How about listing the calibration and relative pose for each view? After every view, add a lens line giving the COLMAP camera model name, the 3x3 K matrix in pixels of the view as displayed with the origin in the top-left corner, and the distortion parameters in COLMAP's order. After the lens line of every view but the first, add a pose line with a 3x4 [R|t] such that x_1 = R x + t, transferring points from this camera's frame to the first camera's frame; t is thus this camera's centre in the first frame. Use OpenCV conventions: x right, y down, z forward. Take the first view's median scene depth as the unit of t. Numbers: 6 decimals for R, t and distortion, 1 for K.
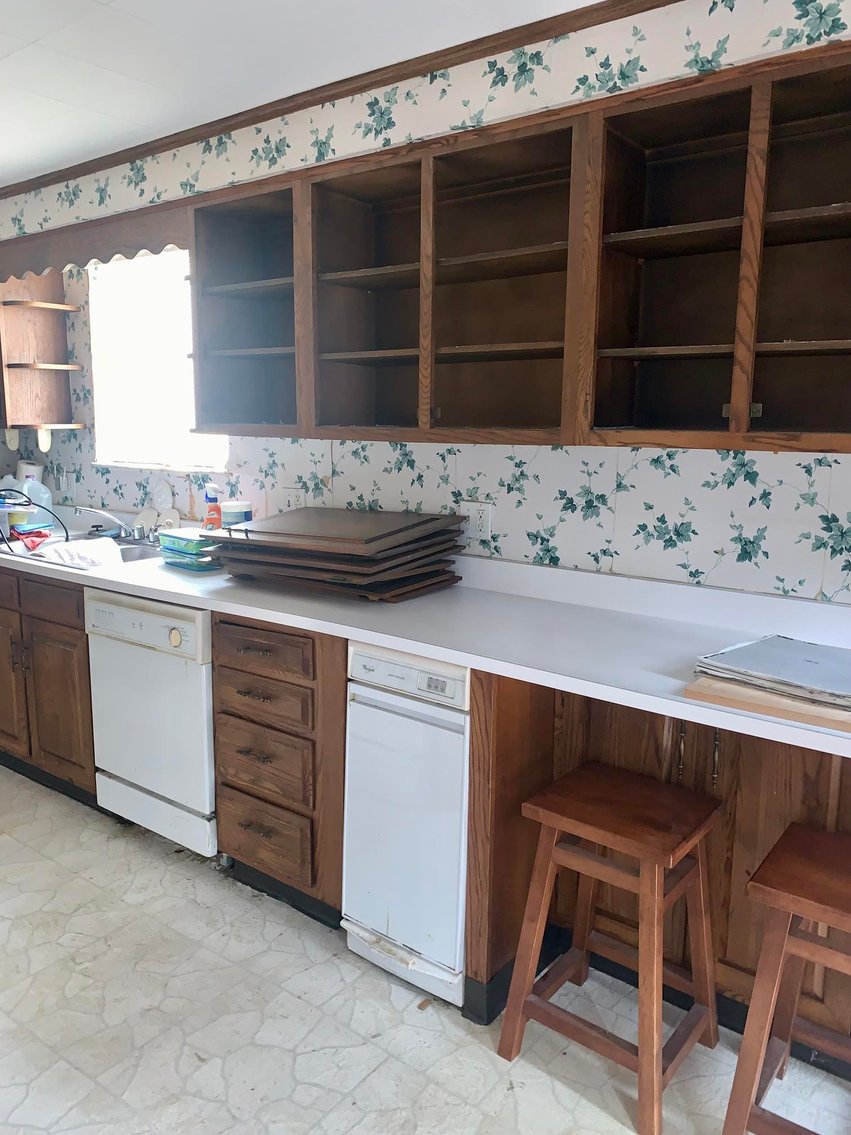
lens RADIAL K [[868.8, 0, 418.0], [0, 868.8, 558.5], [0, 0, 1]] dist [0.034091, -0.029249]
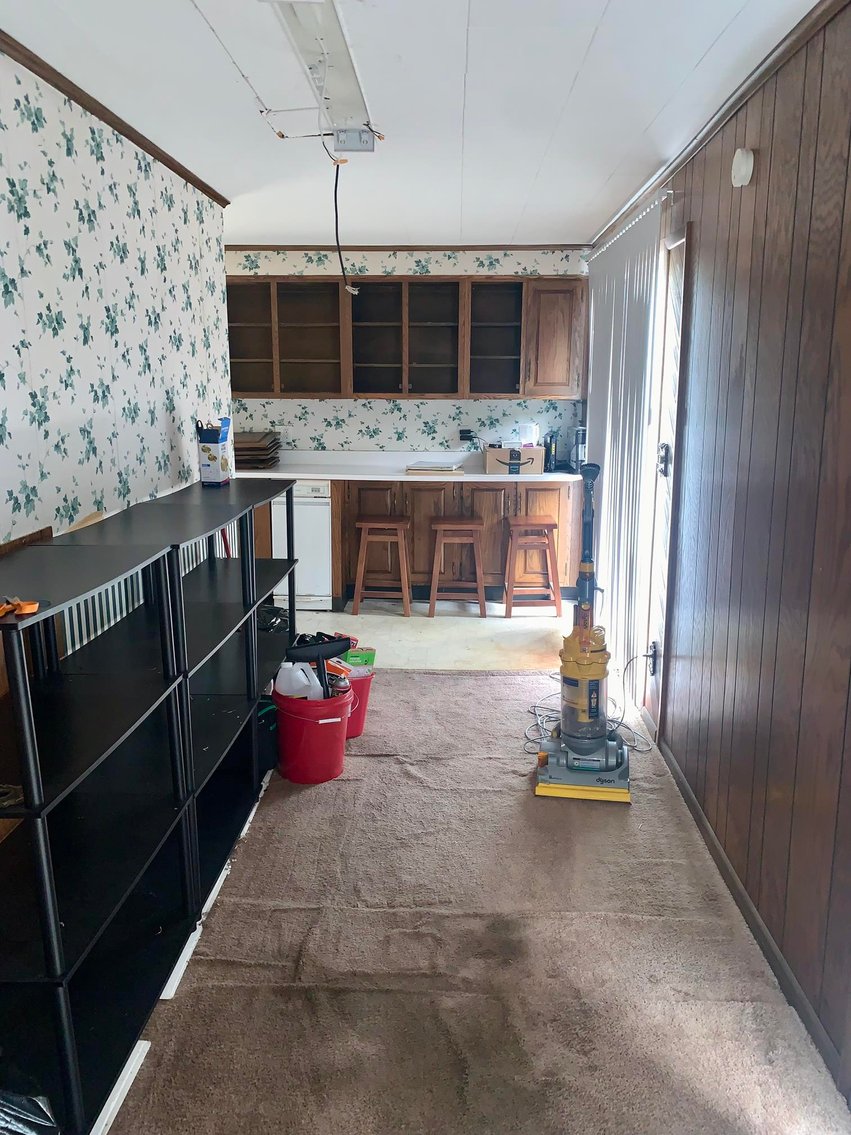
lens RADIAL K [[868.8, 0, 424.6], [0, 868.8, 570.2], [0, 0, 1]] dist [0.034091, -0.029249]
pose [[0.818163, -0.124847, 0.561269, -1.153158], [0.095122, 0.992081, 0.082016, 0.191433], [-0.567064, -0.013713, 0.823559, -1.312900]]
